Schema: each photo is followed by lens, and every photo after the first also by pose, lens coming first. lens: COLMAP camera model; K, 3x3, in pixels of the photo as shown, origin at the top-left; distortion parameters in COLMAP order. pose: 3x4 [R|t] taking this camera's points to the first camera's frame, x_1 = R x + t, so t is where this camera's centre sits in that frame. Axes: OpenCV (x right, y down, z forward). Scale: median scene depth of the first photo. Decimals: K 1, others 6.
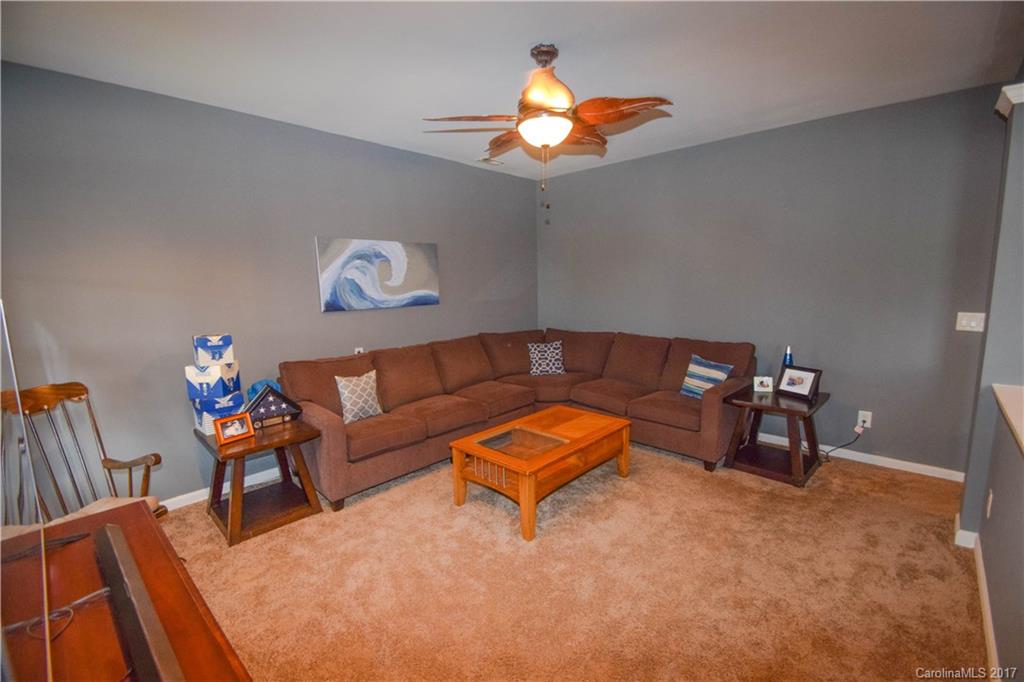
lens RADIAL K [[456.5, 0, 509.3], [0, 456.5, 341.5], [0, 0, 1]] dist [0.002223, 0.000258]
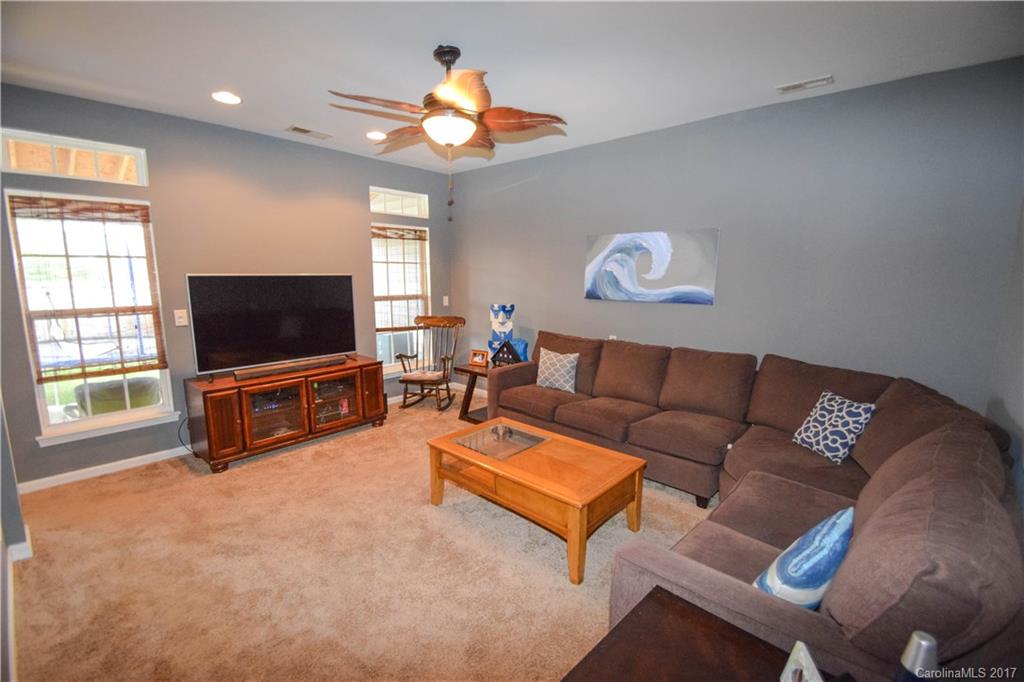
lens RADIAL K [[456.5, 0, 509.3], [0, 456.5, 341.5], [0, 0, 1]] dist [0.002223, 0.000258]
pose [[-0.002537, 0.168215, -0.985747, 0.747183], [-0.139607, 0.976037, 0.166917, -0.120078], [0.990204, 0.138041, 0.021008, 0.752500]]
